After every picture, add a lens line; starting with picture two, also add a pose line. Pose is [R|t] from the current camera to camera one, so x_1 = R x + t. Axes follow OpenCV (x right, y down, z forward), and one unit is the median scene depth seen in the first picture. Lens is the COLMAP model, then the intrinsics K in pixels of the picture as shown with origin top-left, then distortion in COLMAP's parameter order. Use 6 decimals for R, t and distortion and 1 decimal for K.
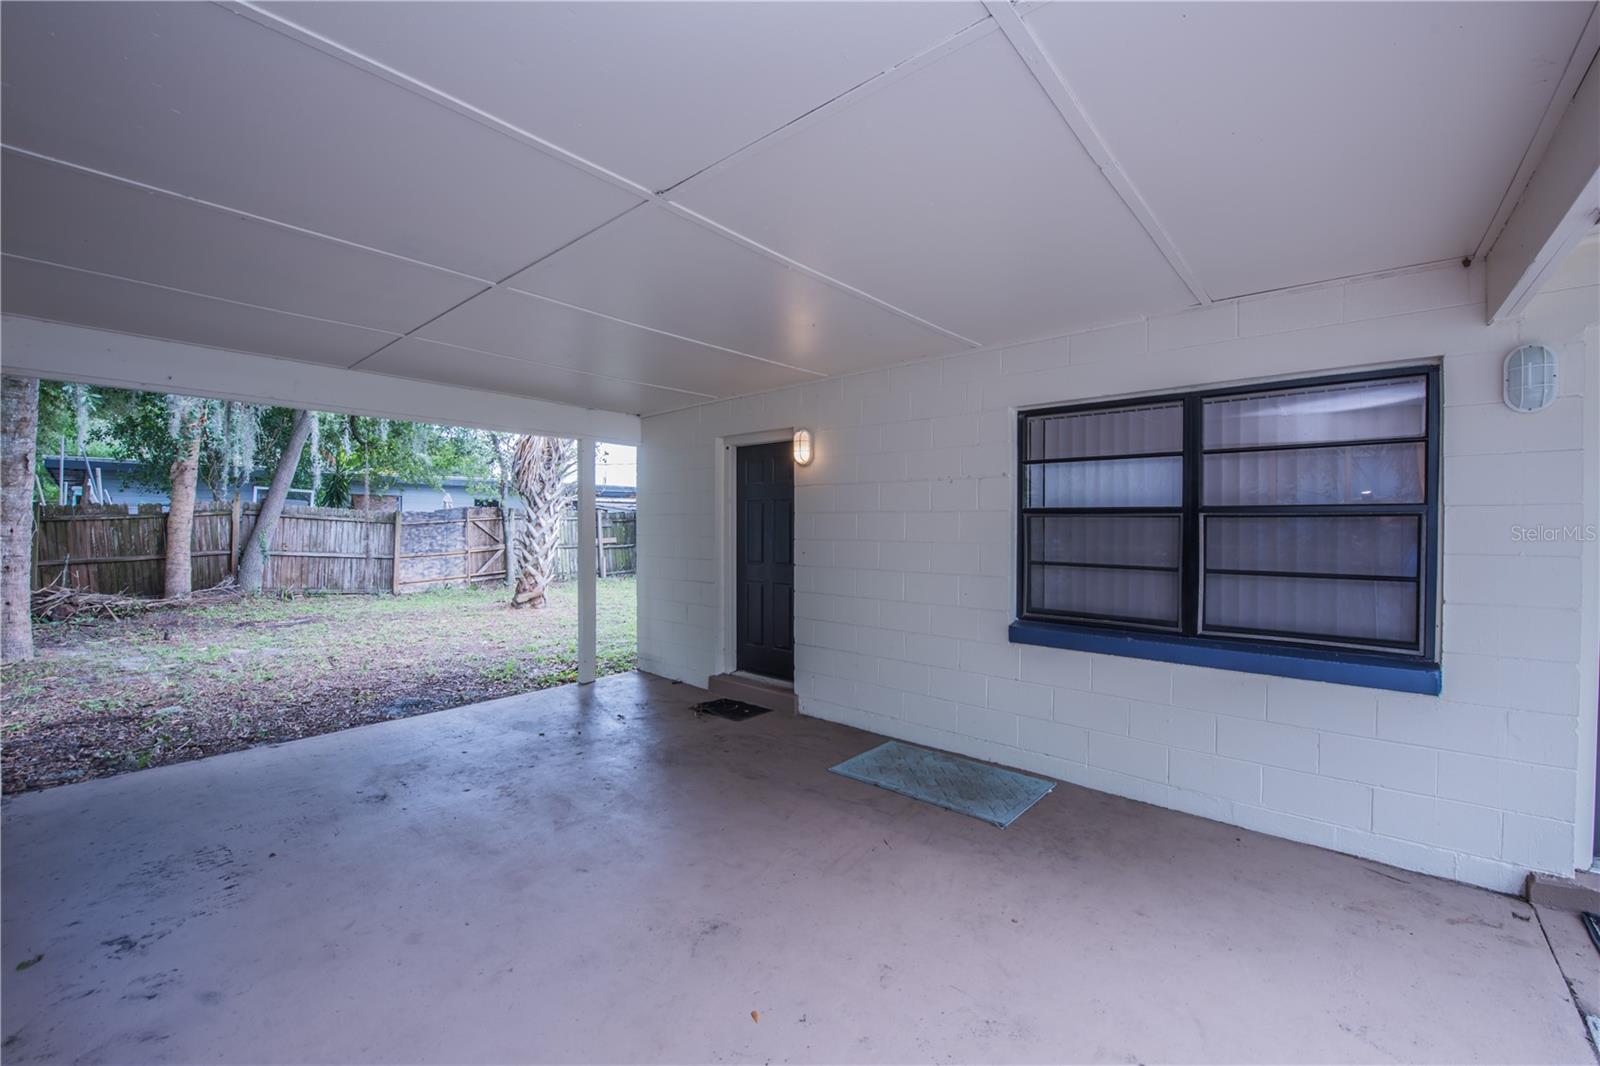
lens RADIAL K [[649.3, 0, 796.0], [0, 649.3, 530.9], [0, 0, 1]] dist [-0.017269, -0.000651]
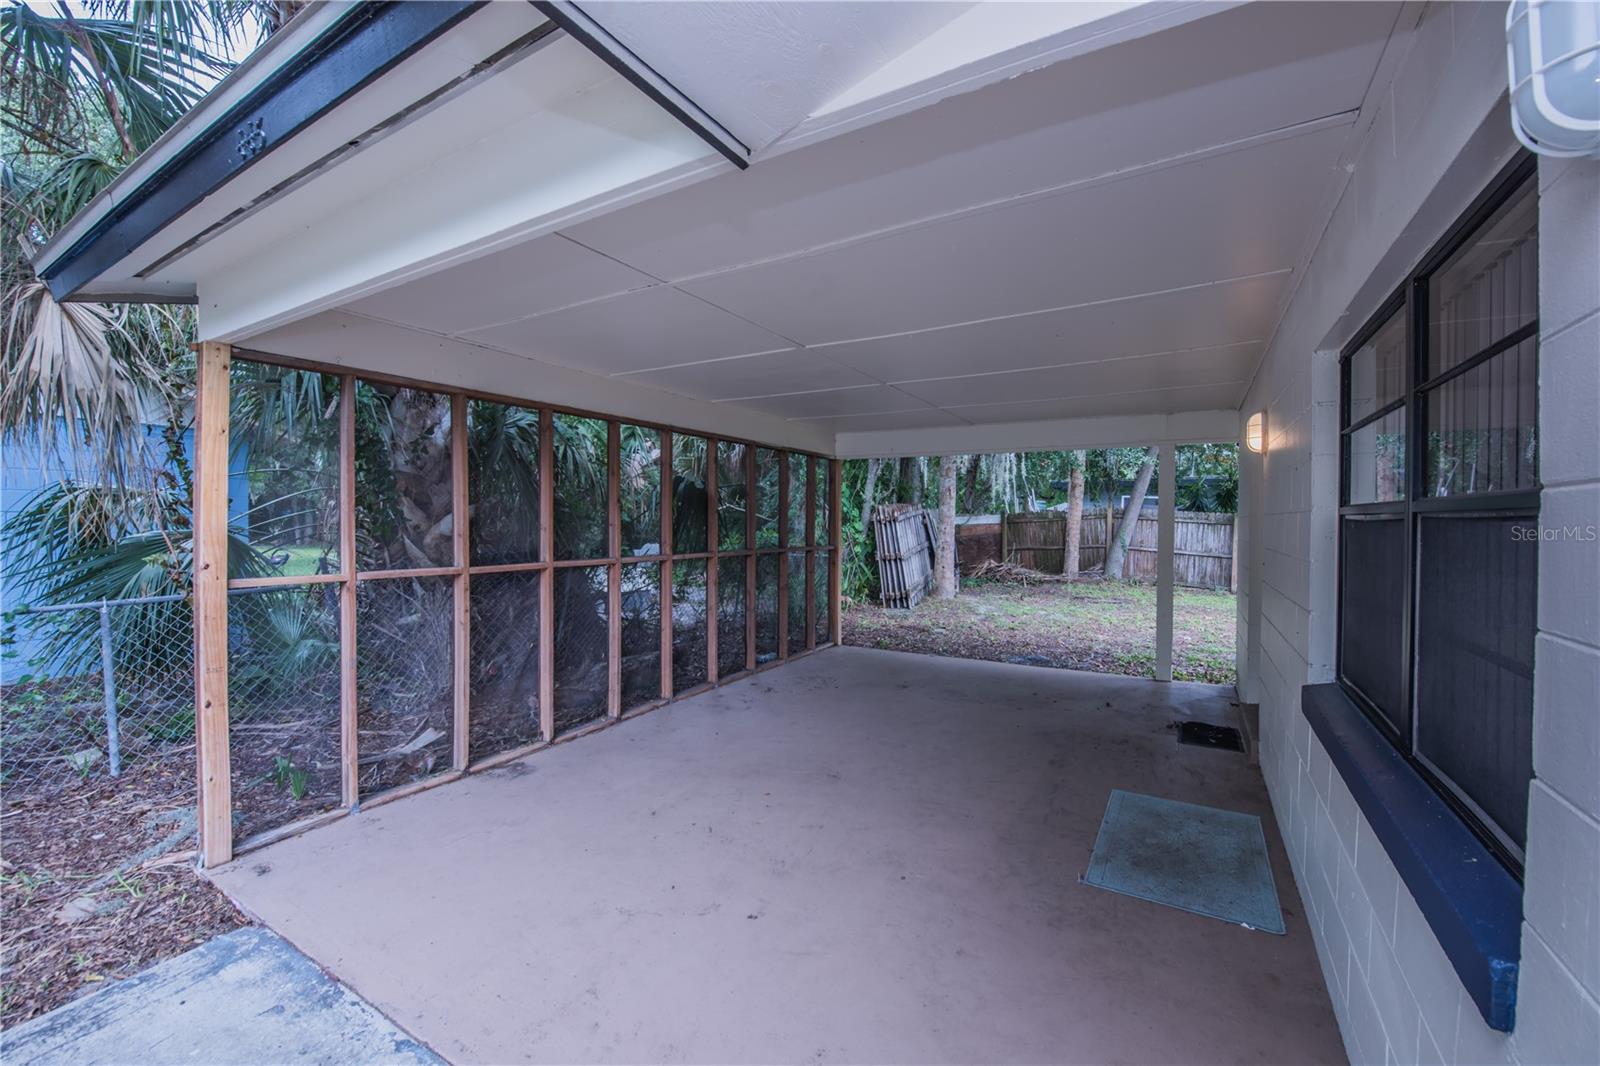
lens RADIAL K [[649.3, 0, 798.1], [0, 649.3, 528.6], [0, 0, 1]] dist [-0.017269, -0.000651]
pose [[0.168782, 0.009154, -0.985611, 0.369613], [-0.012056, 0.999901, 0.007222, -0.004971], [0.985580, 0.010664, 0.168876, 0.159523]]
